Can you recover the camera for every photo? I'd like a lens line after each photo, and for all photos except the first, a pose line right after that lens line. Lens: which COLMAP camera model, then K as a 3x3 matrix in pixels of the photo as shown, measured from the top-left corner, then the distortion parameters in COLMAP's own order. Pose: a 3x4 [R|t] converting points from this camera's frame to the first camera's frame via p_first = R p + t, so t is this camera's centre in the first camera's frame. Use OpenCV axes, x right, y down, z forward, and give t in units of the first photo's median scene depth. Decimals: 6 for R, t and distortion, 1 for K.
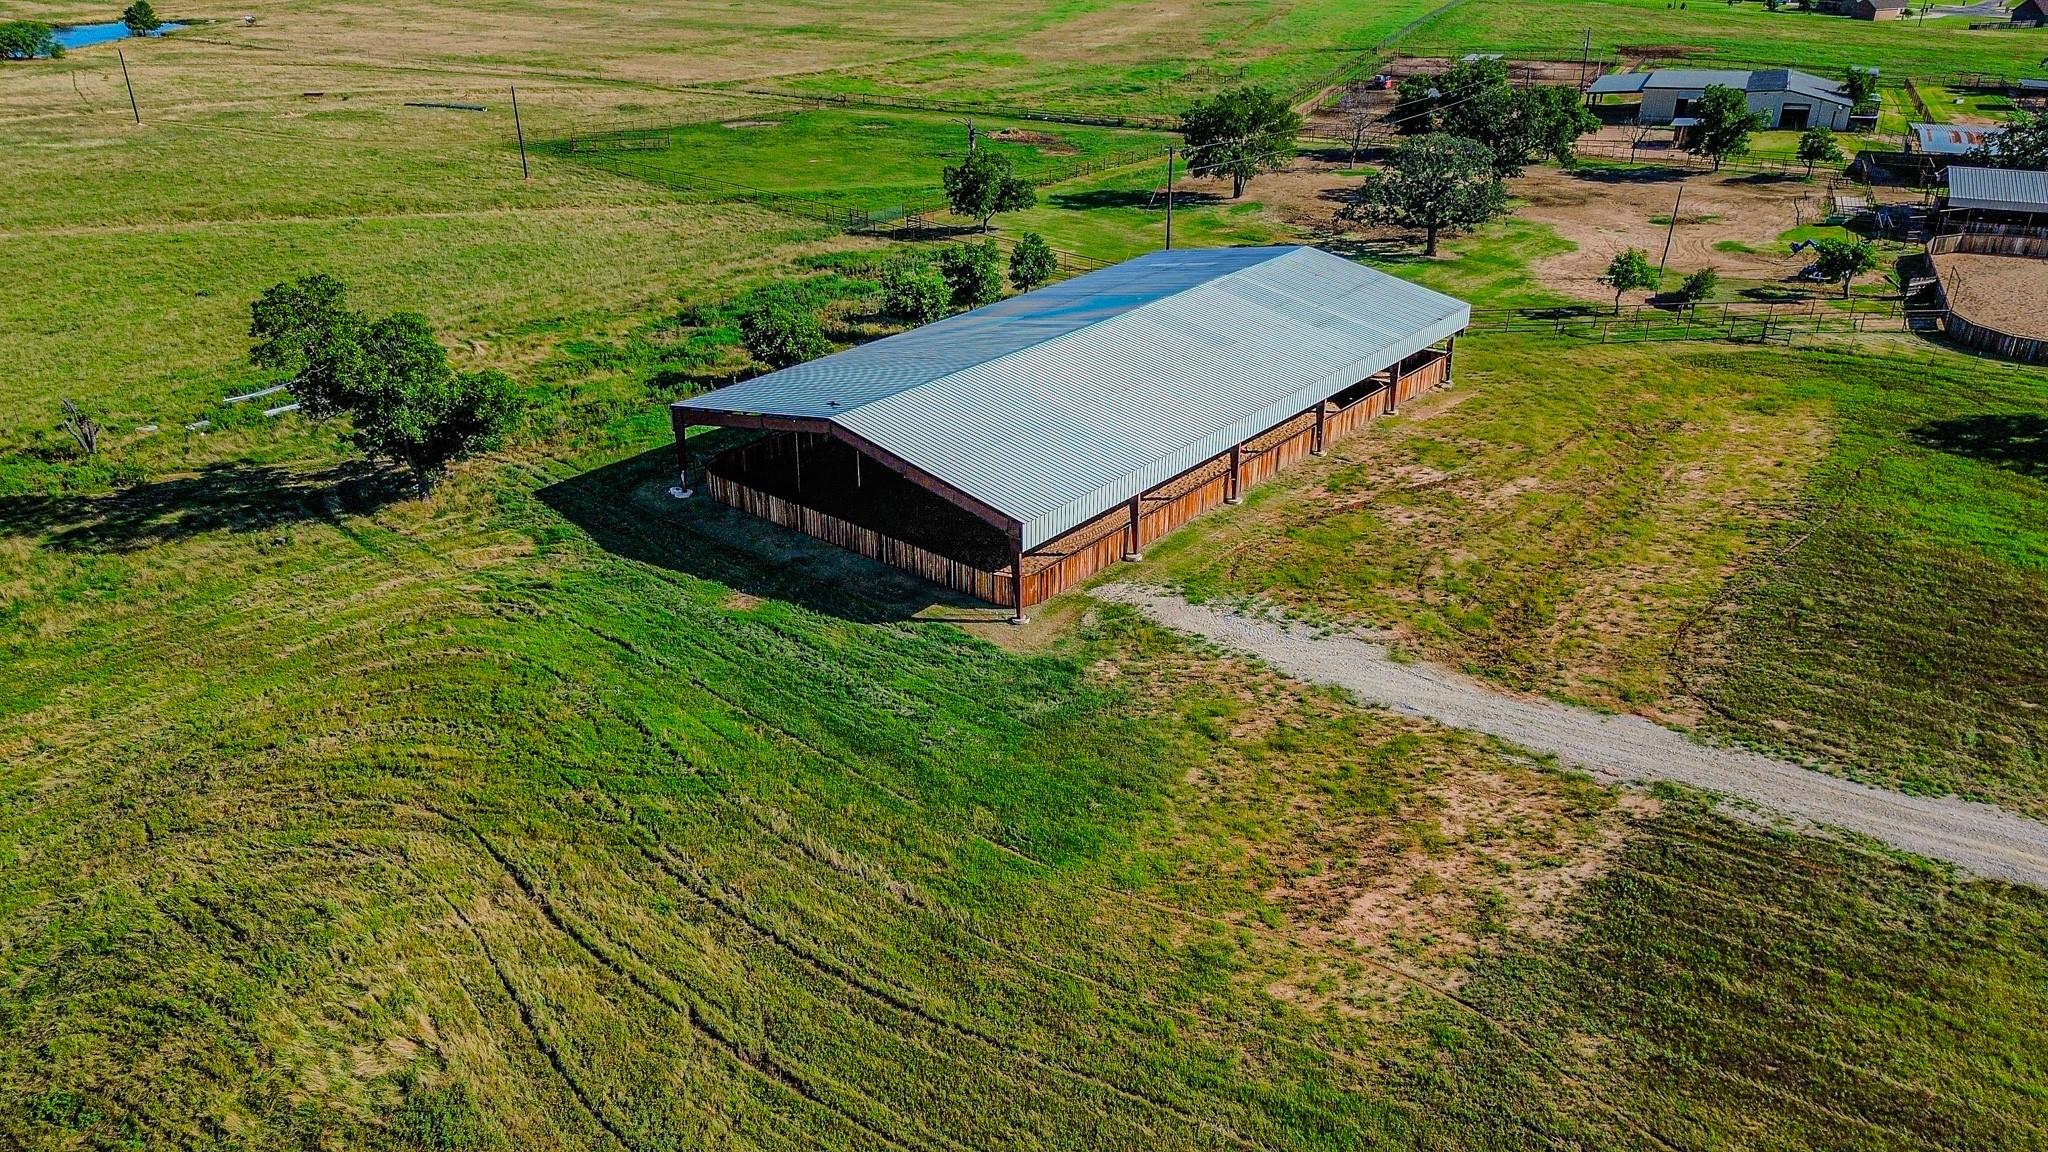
lens RADIAL K [[1460.0, 0, 1022.3], [0, 1460.0, 570.9], [0, 0, 1]] dist [0.060895, -0.054766]
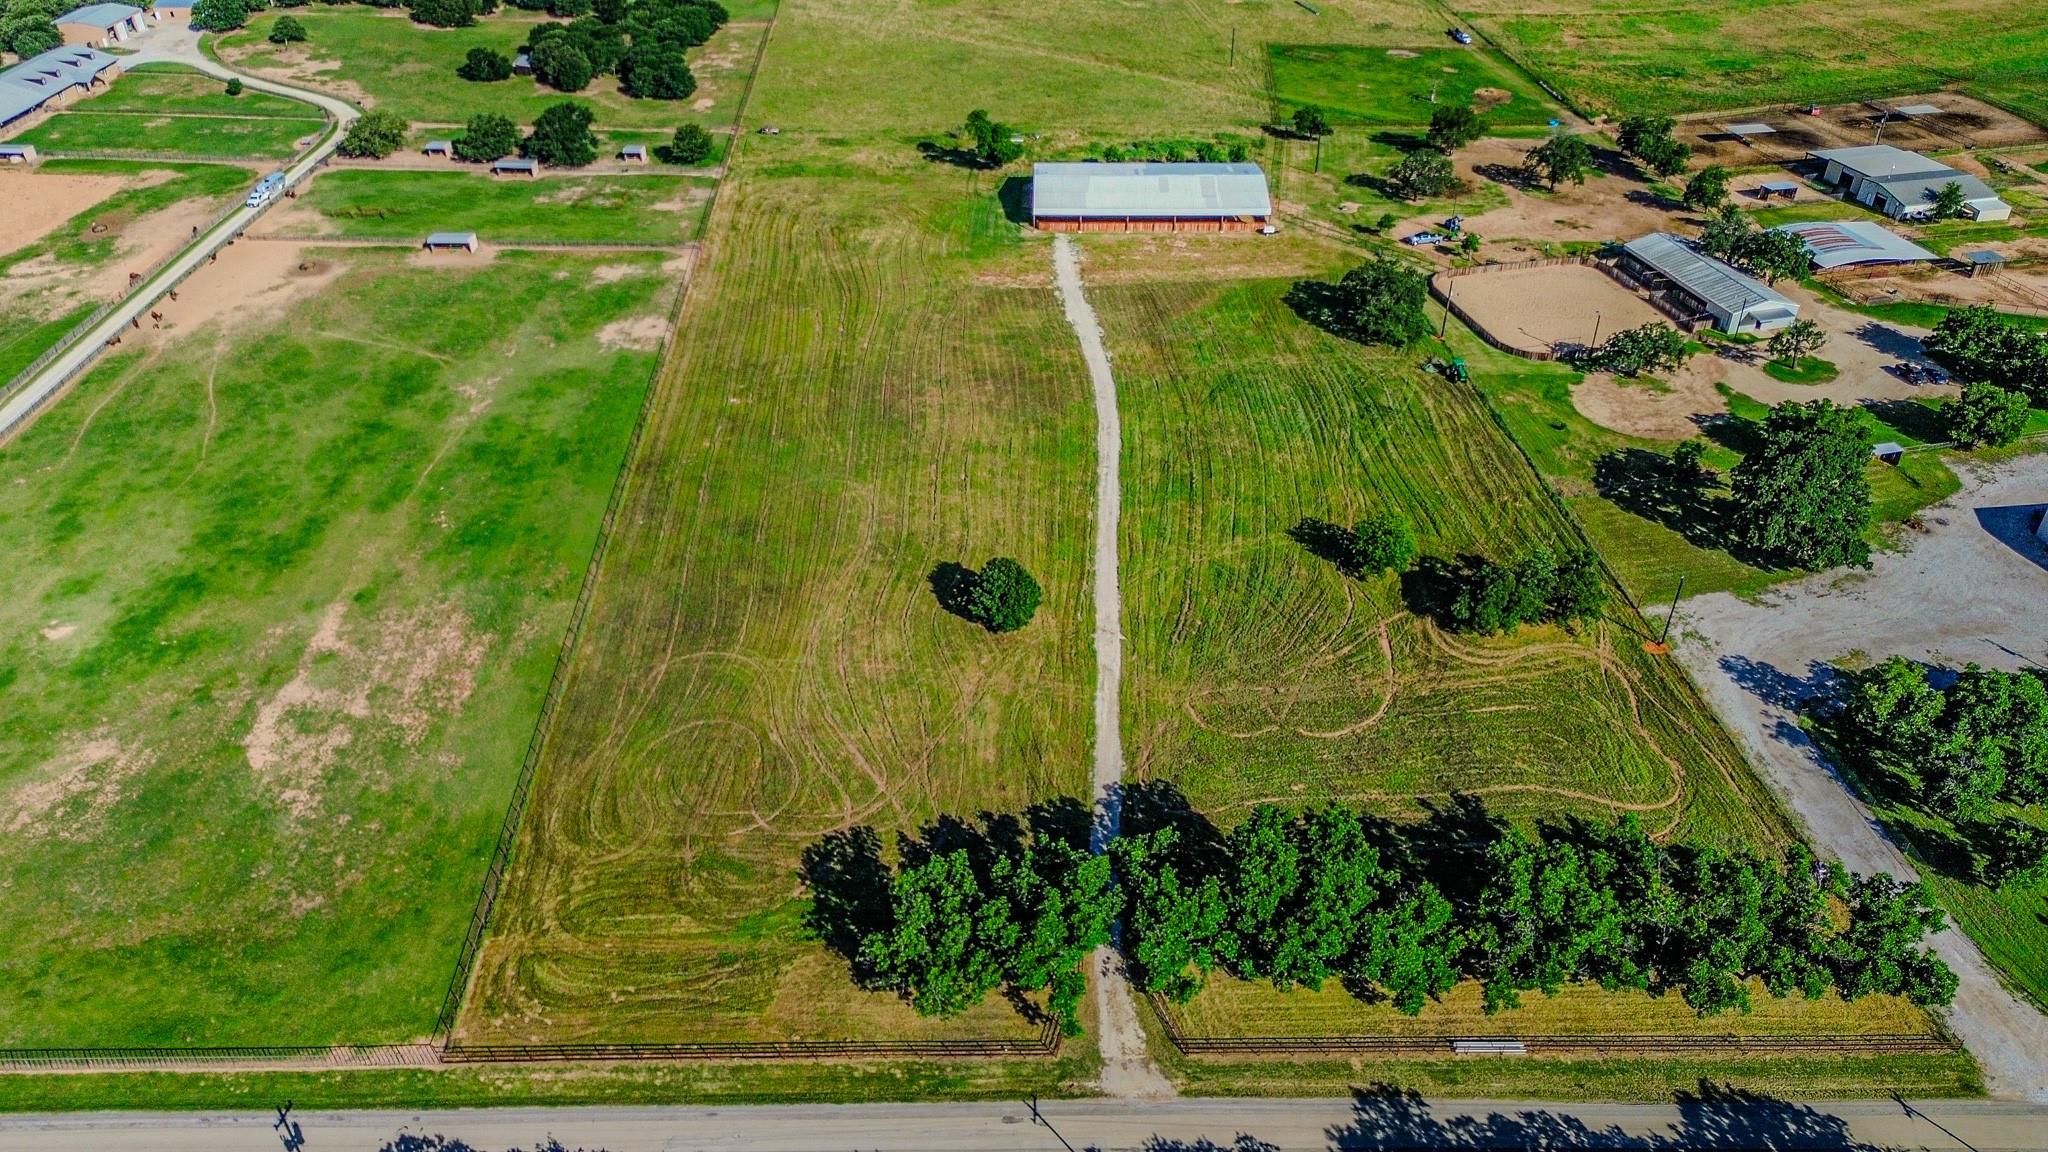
lens RADIAL K [[1460.0, 0, 1021.8], [0, 1460.0, 573.3], [0, 0, 1]] dist [0.060895, -0.054766]
pose [[0.624676, 0.444697, -0.641891, 2.756167], [-0.334402, 0.895160, 0.294727, -0.278951], [0.705659, 0.030541, 0.707893, -1.773554]]
